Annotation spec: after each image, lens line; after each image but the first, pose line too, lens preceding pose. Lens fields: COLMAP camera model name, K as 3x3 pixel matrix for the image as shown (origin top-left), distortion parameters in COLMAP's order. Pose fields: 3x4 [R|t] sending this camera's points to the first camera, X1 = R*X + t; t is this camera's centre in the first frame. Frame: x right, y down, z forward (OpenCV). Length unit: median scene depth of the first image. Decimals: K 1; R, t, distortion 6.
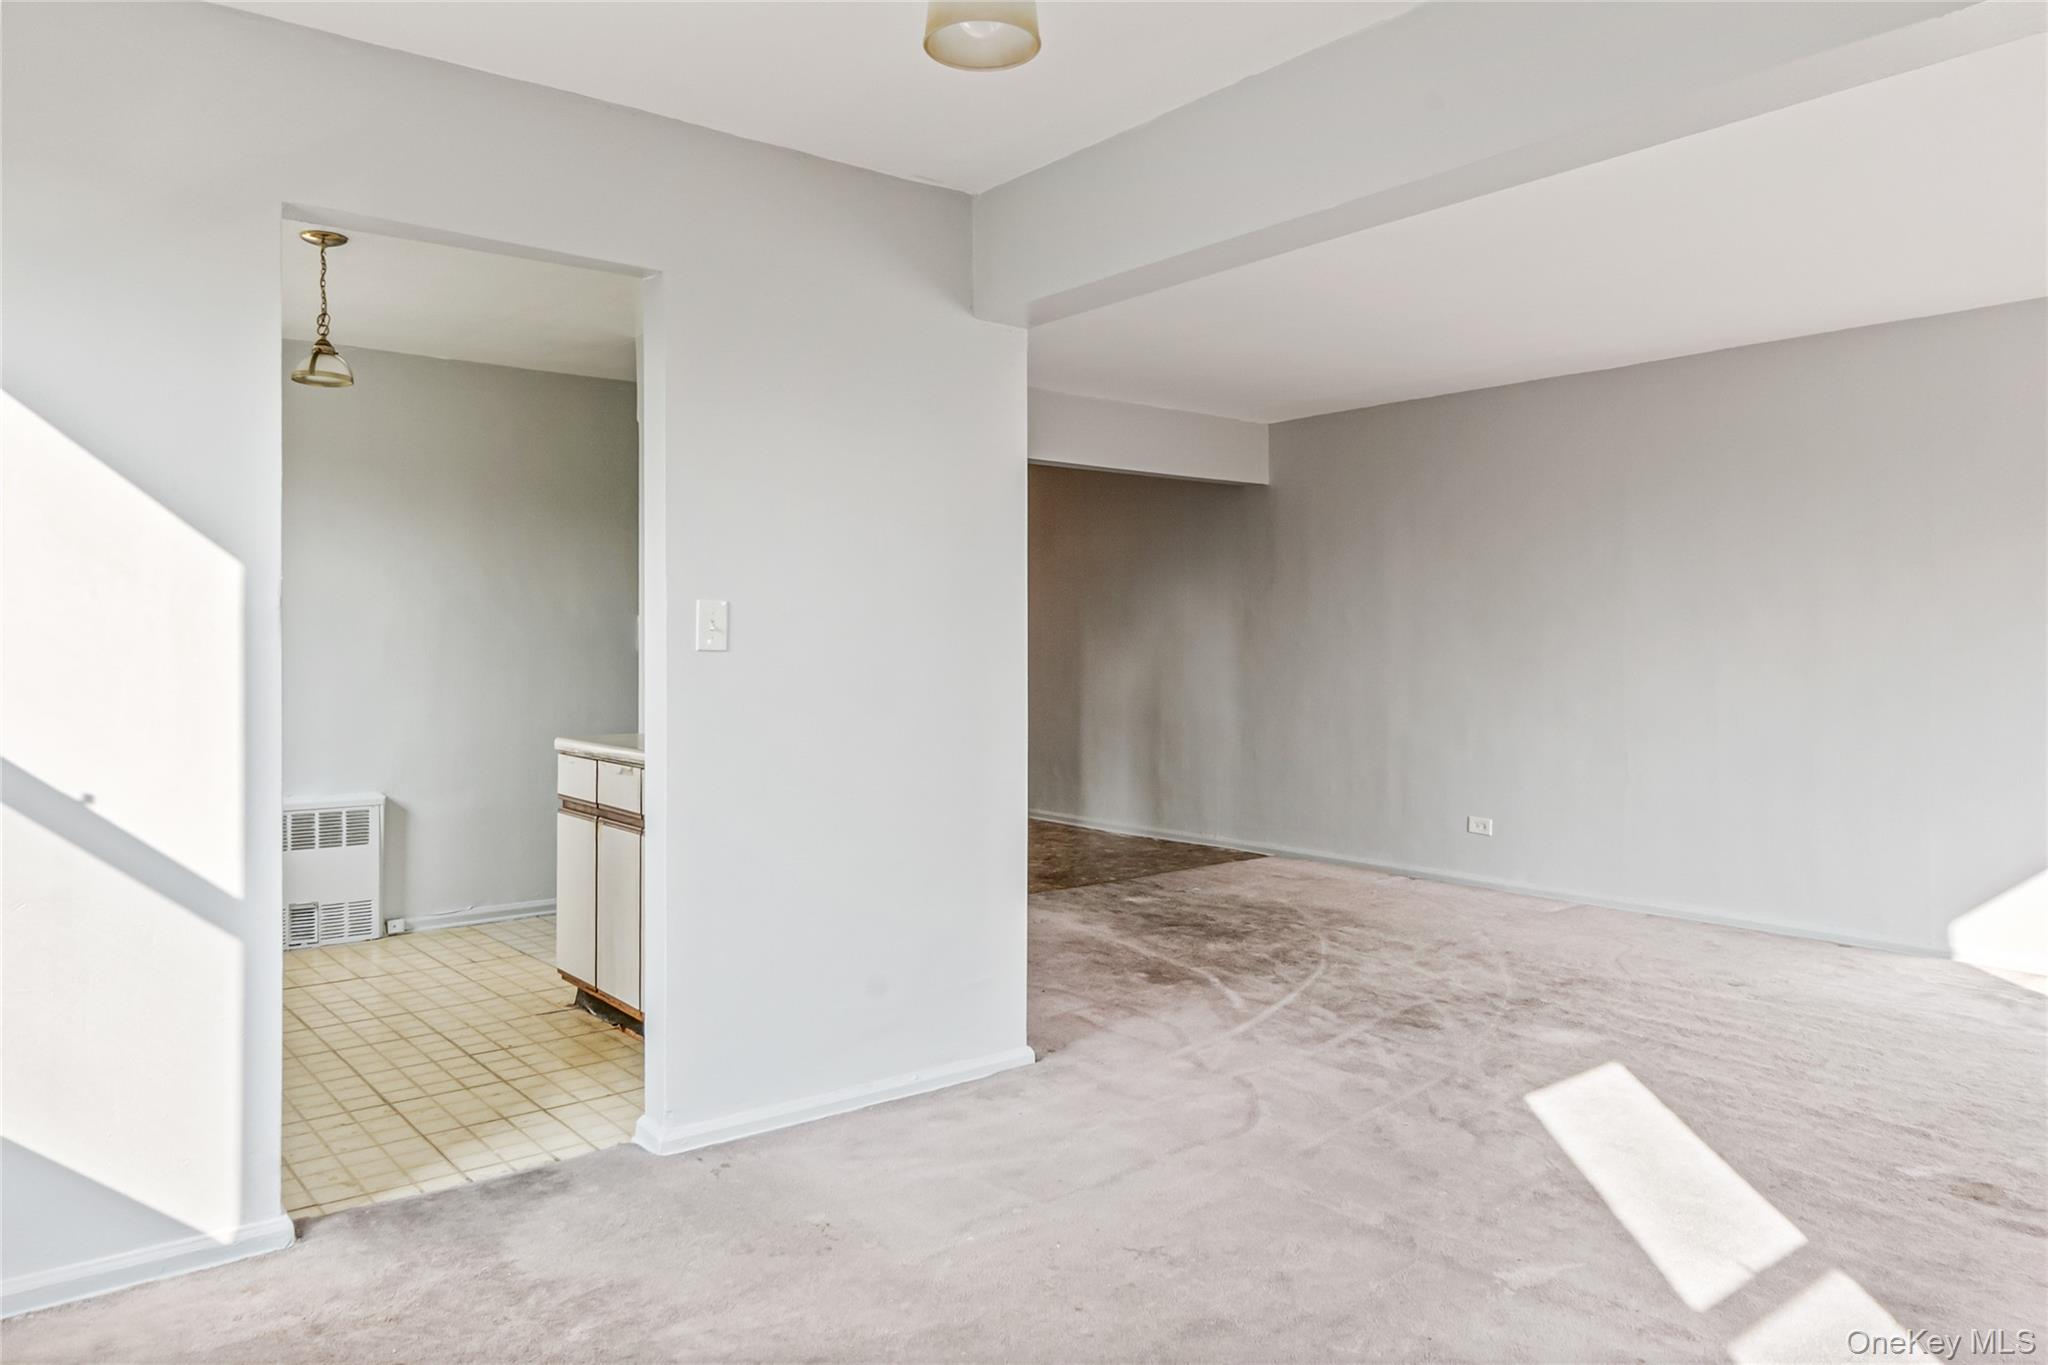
lens RADIAL K [[1357.7, 0, 1022.6], [0, 1357.7, 674.5], [0, 0, 1]] dist [-0.021004, 0.013830]
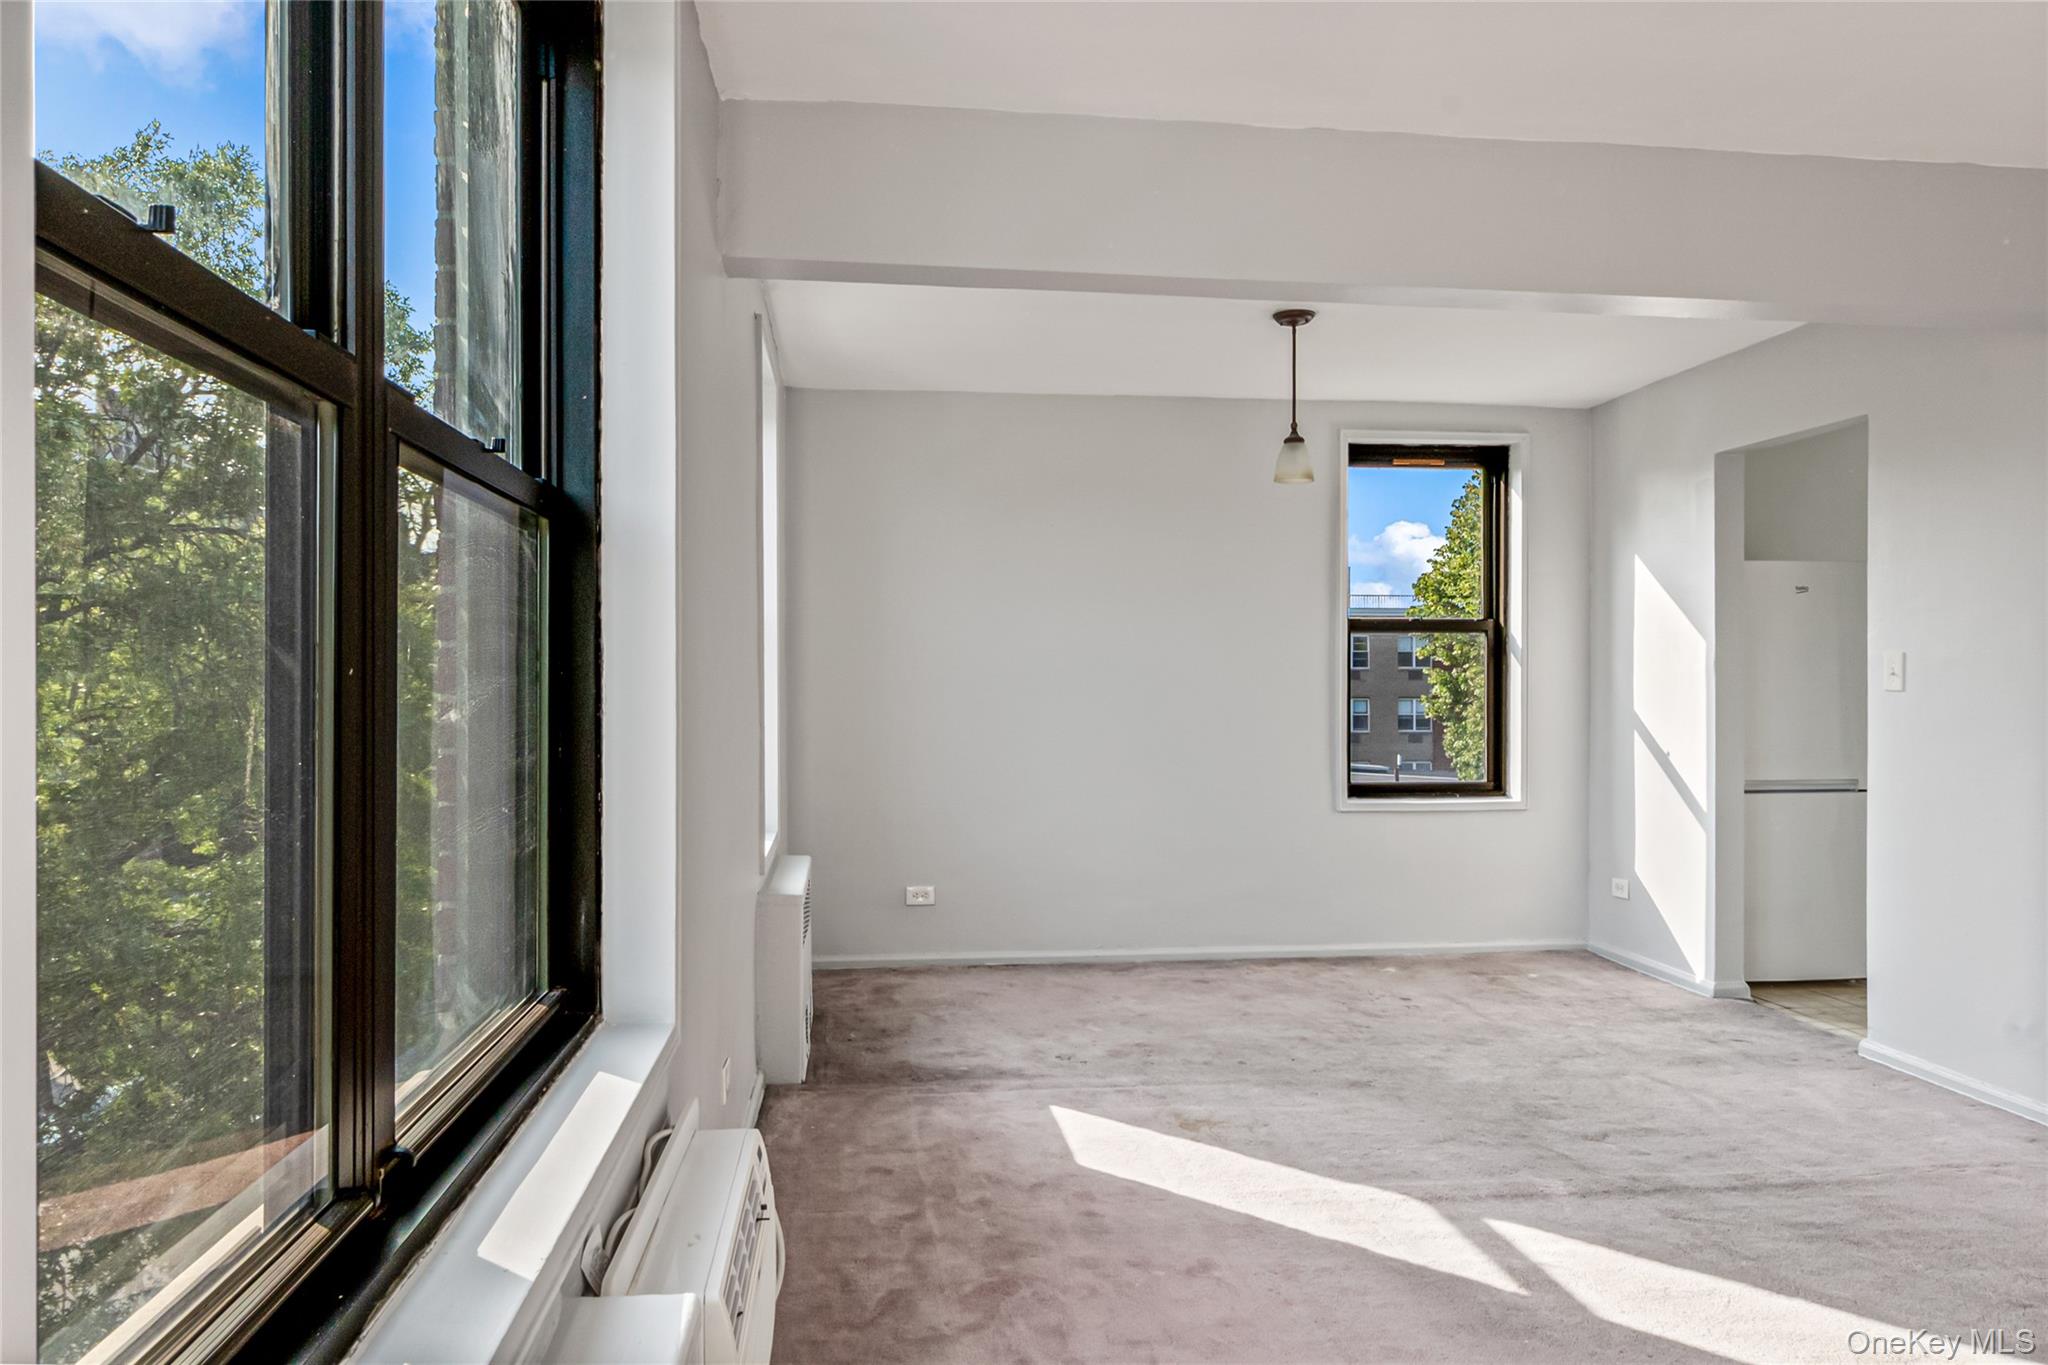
lens RADIAL K [[1357.7, 0, 1012.7], [0, 1357.7, 682.3], [0, 0, 1]] dist [-0.021004, 0.013830]
pose [[-0.508835, -0.004590, -0.860852, 1.528307], [-0.033452, 0.999336, 0.014445, -0.017725], [0.860214, 0.036147, -0.508651, 1.064895]]
